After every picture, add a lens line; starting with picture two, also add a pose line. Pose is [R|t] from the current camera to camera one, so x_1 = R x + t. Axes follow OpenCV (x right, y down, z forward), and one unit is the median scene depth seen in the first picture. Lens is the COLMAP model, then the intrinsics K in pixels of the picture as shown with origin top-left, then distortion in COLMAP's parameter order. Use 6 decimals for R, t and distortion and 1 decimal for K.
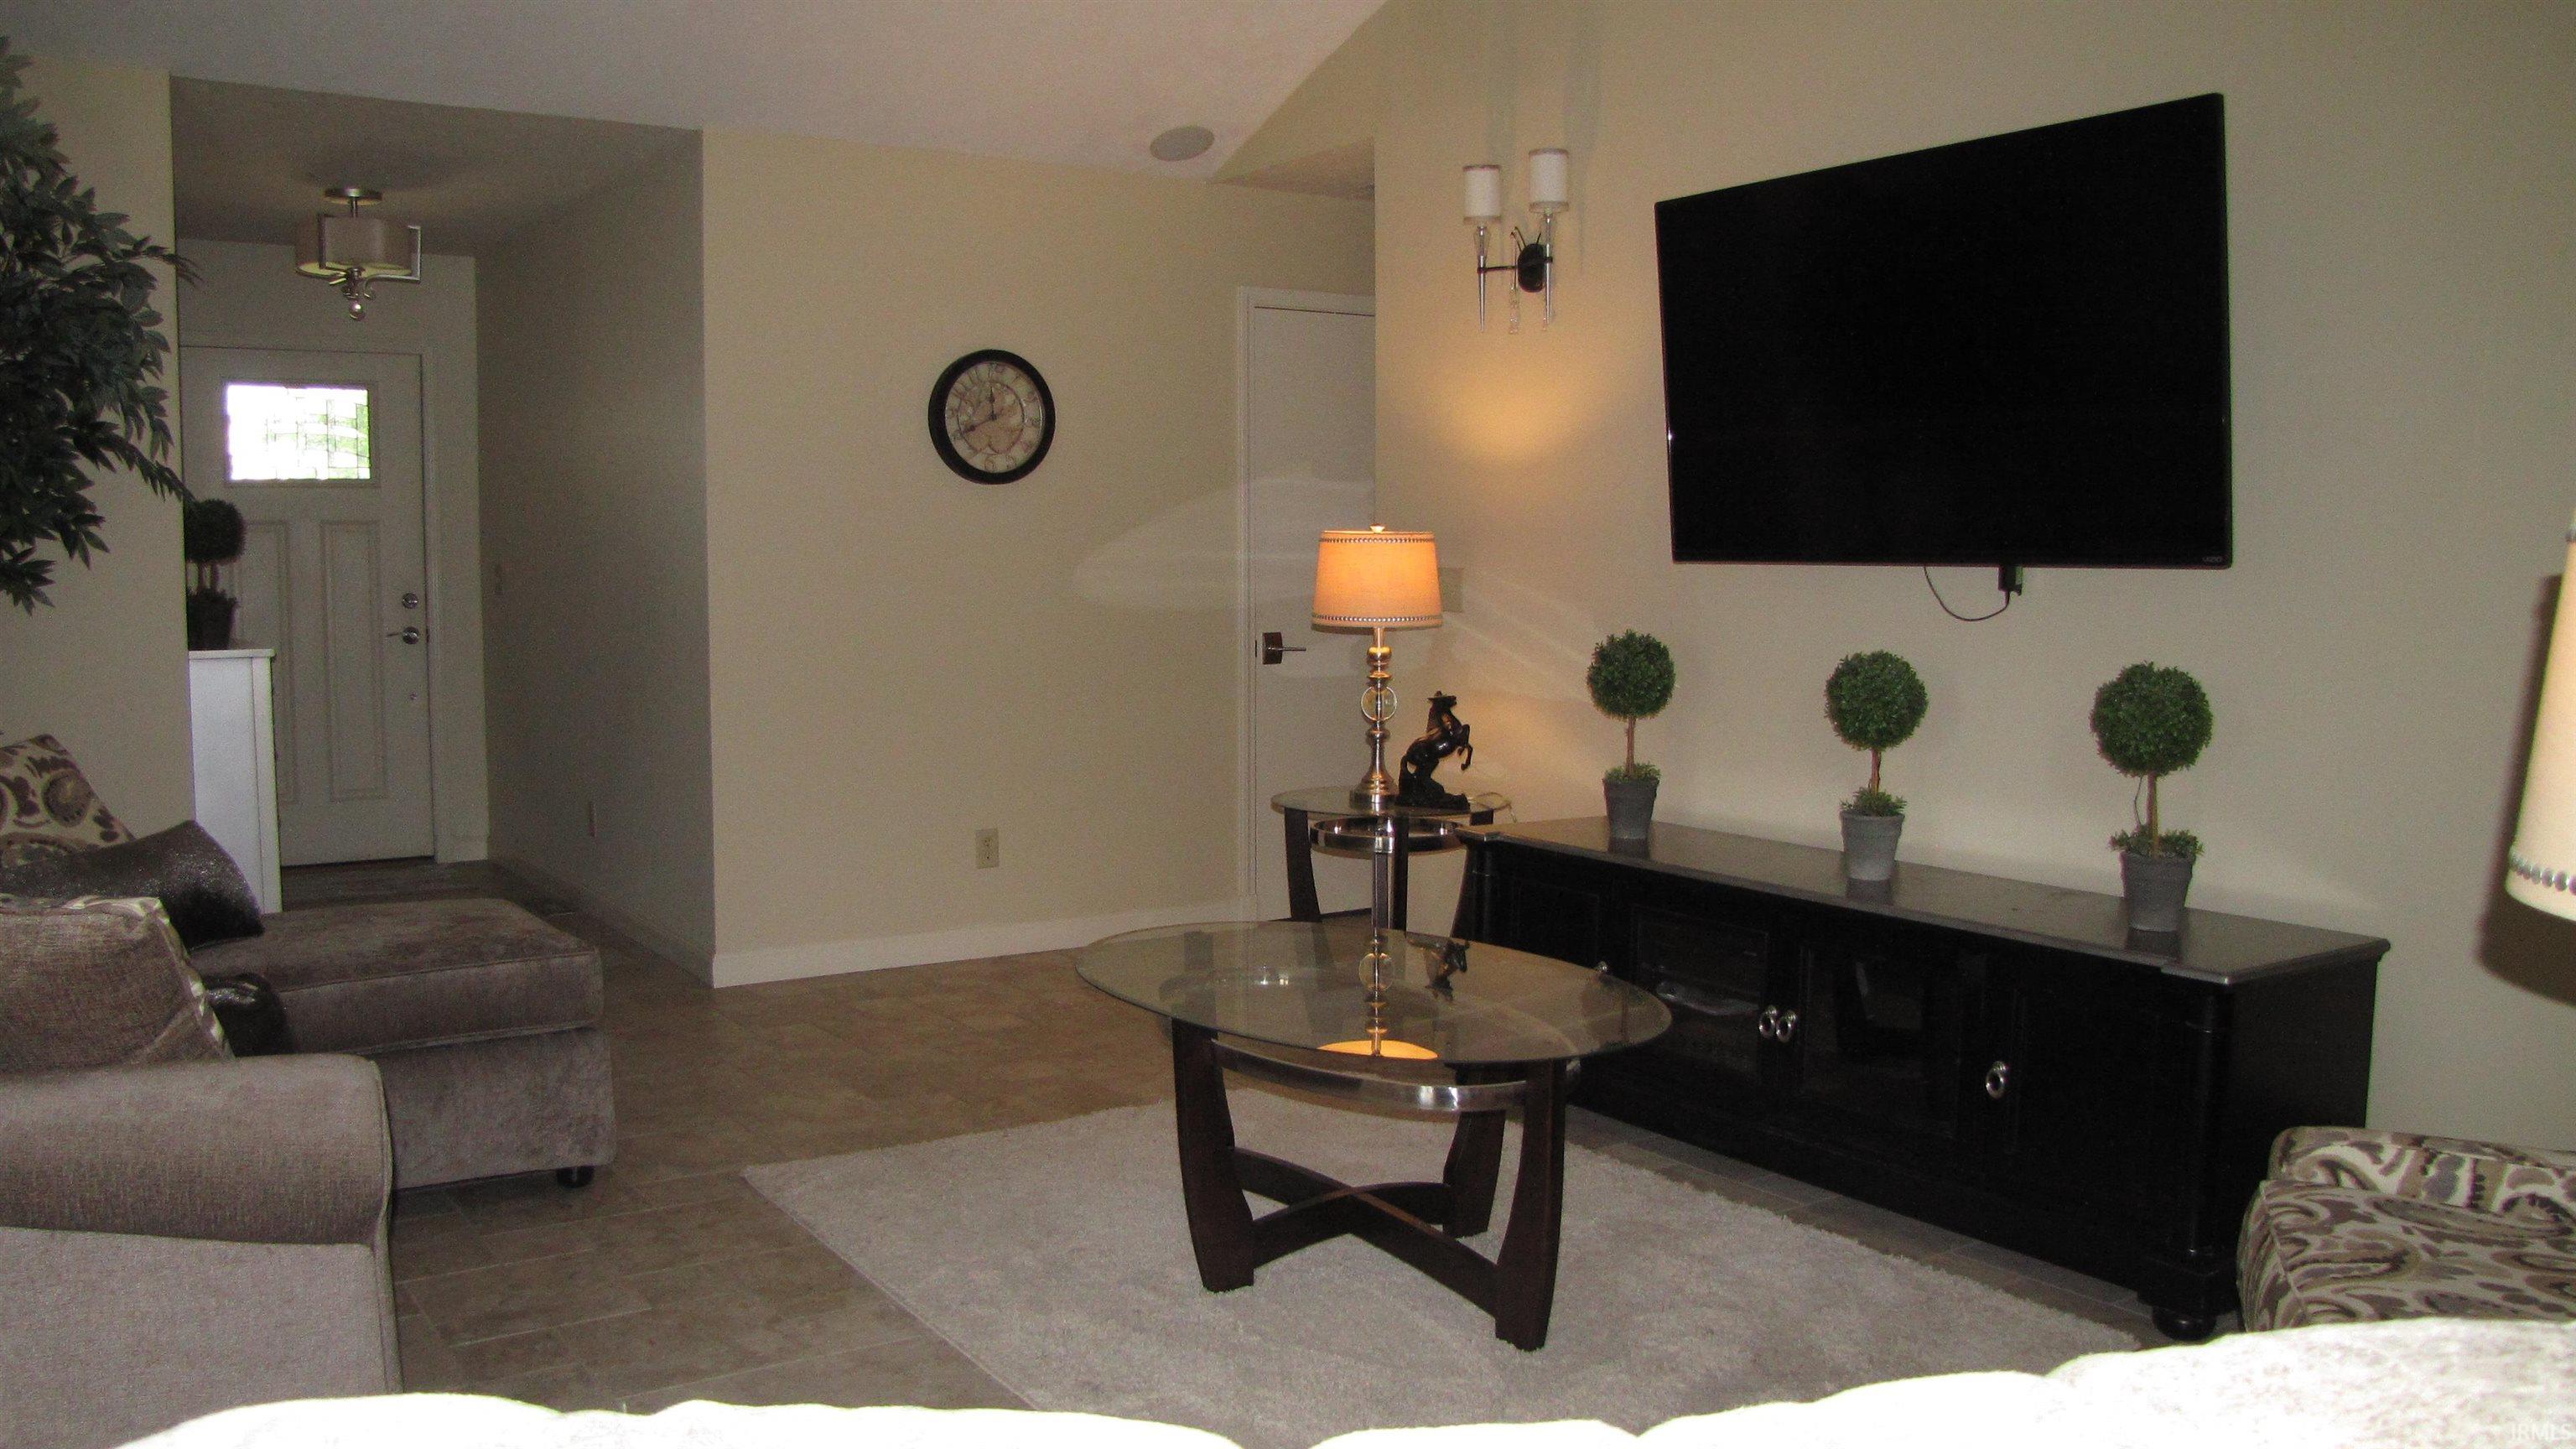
lens RADIAL K [[2045.2, 0, 1248.9], [0, 2045.2, 726.1], [0, 0, 1]] dist [-0.200933, 0.162448]
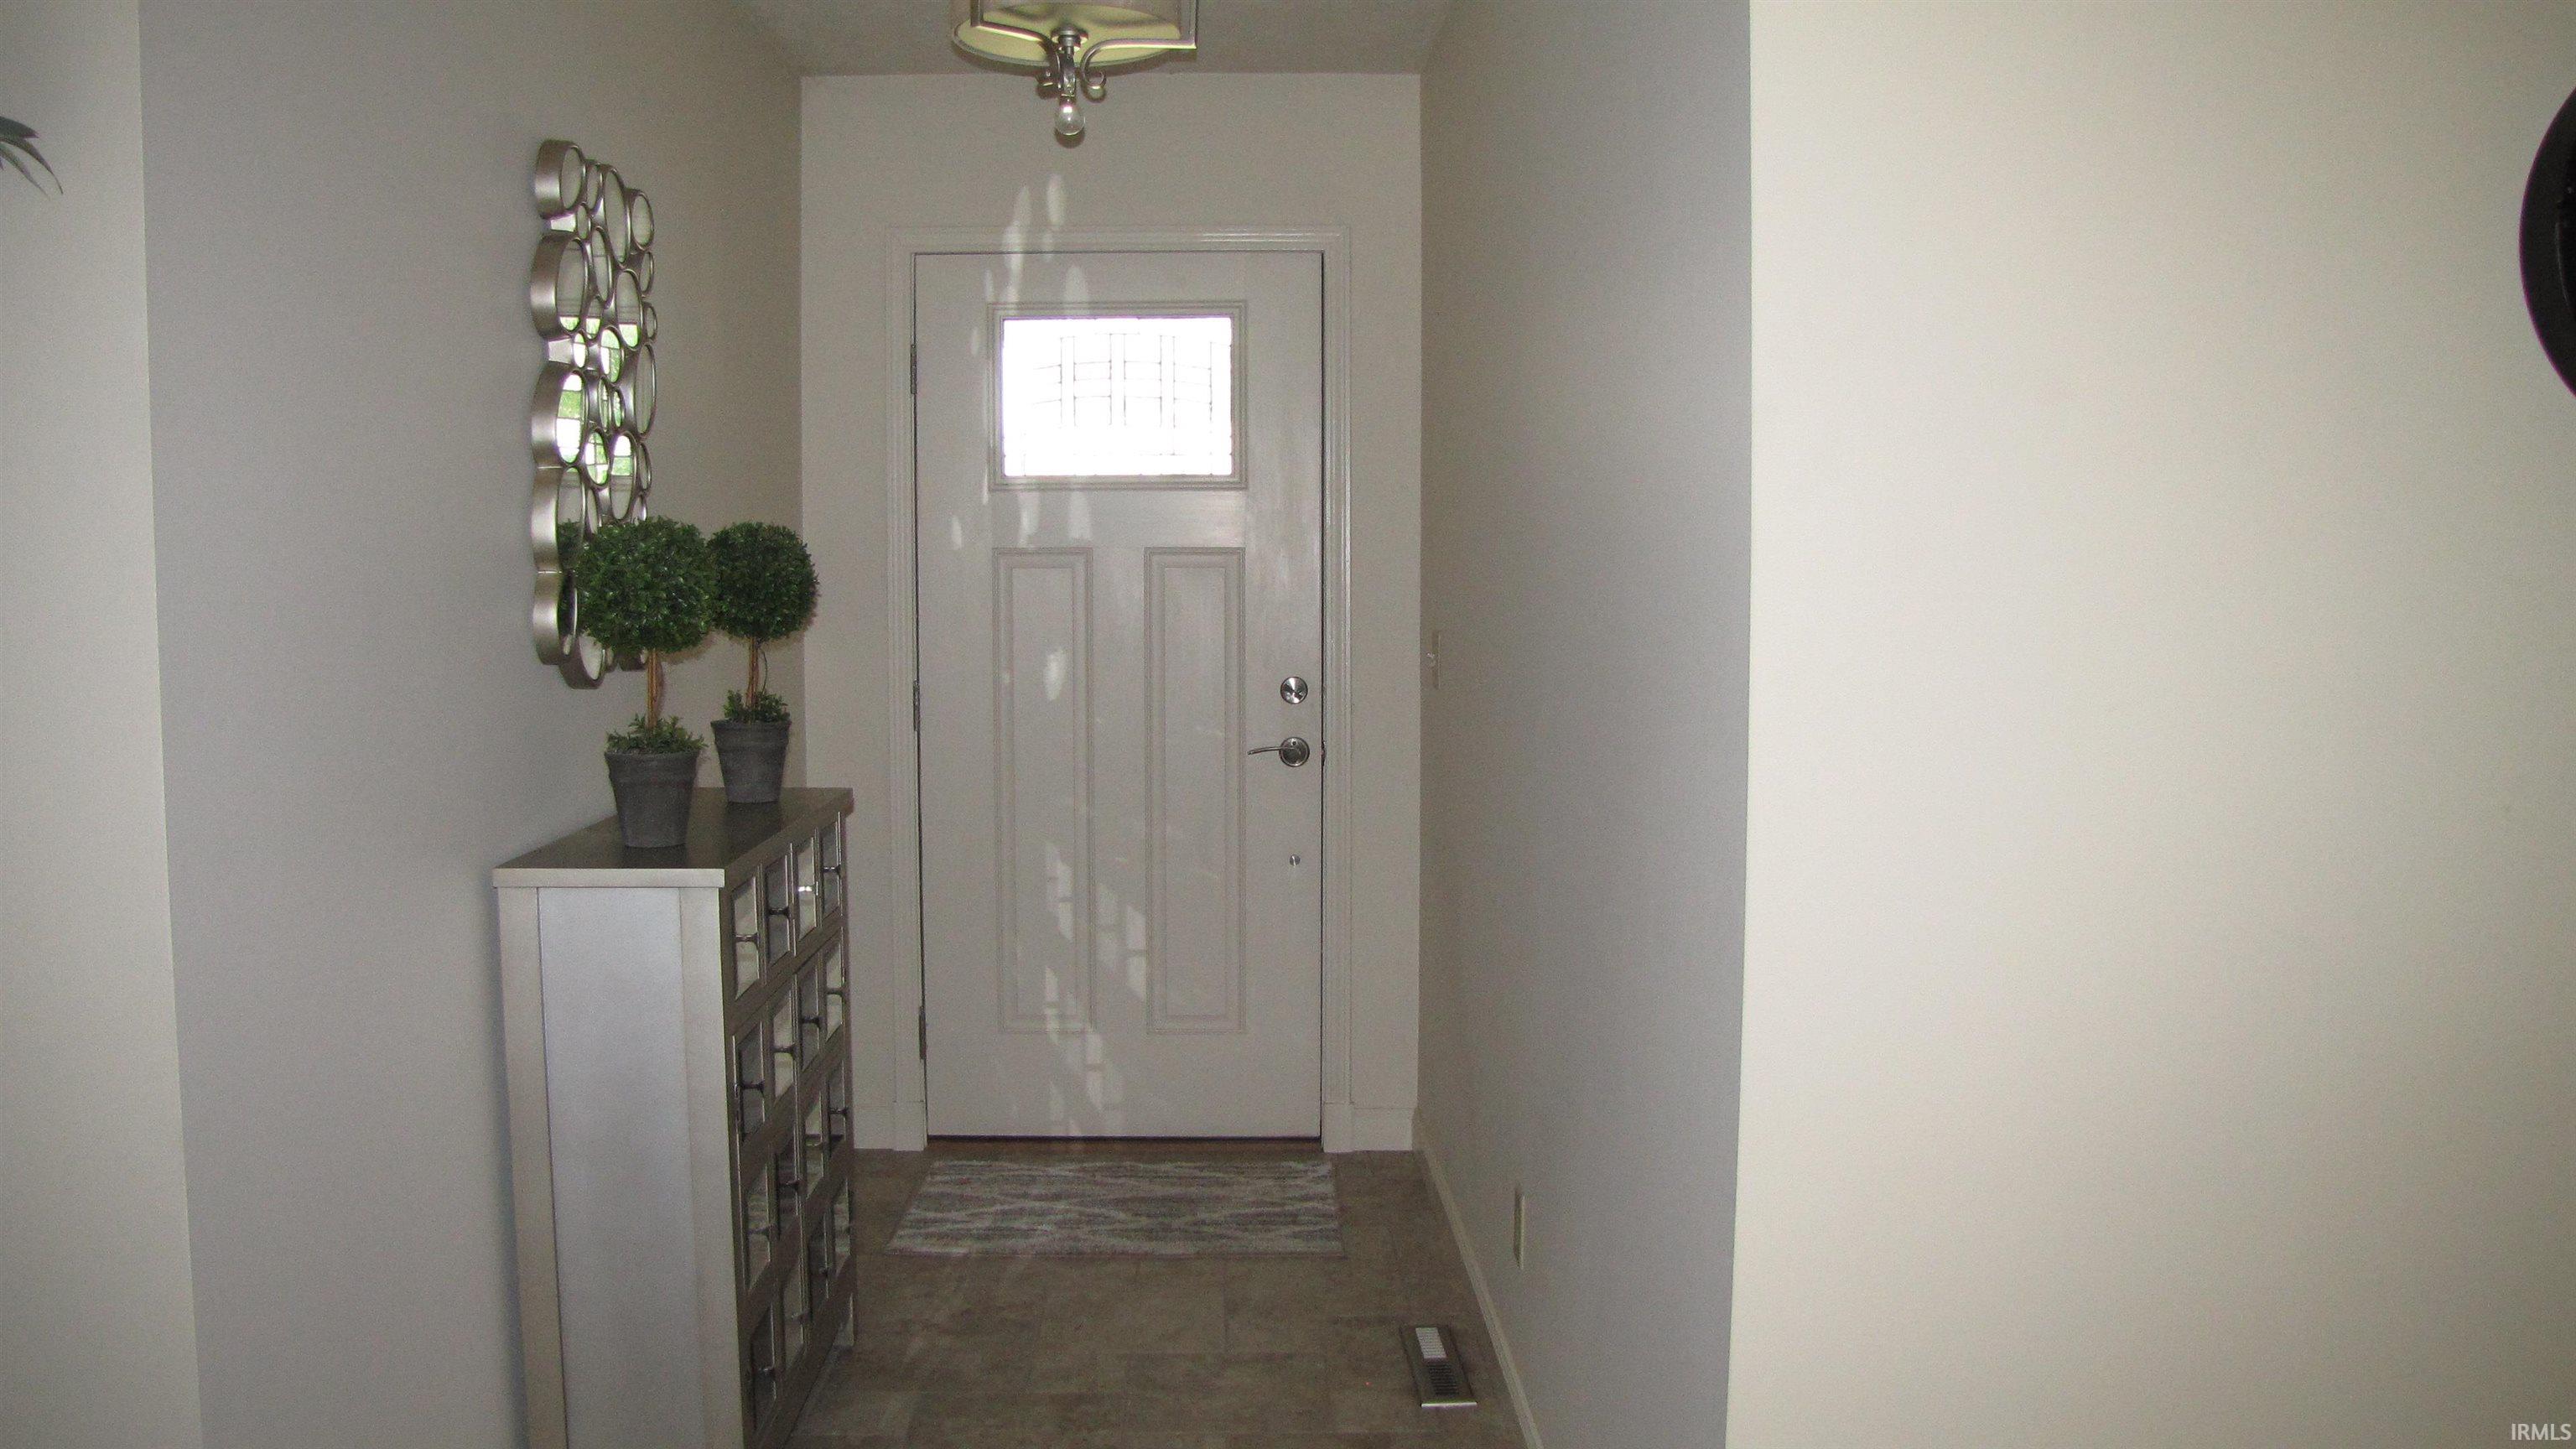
lens RADIAL K [[2045.2, 0, 1248.9], [0, 2045.2, 726.1], [0, 0, 1]] dist [-0.200933, 0.162448]
pose [[0.839760, 0.048672, -0.540771, -0.121941], [-0.049436, 0.998691, 0.013120, -0.061485], [0.540702, 0.015716, 0.841067, 0.512730]]
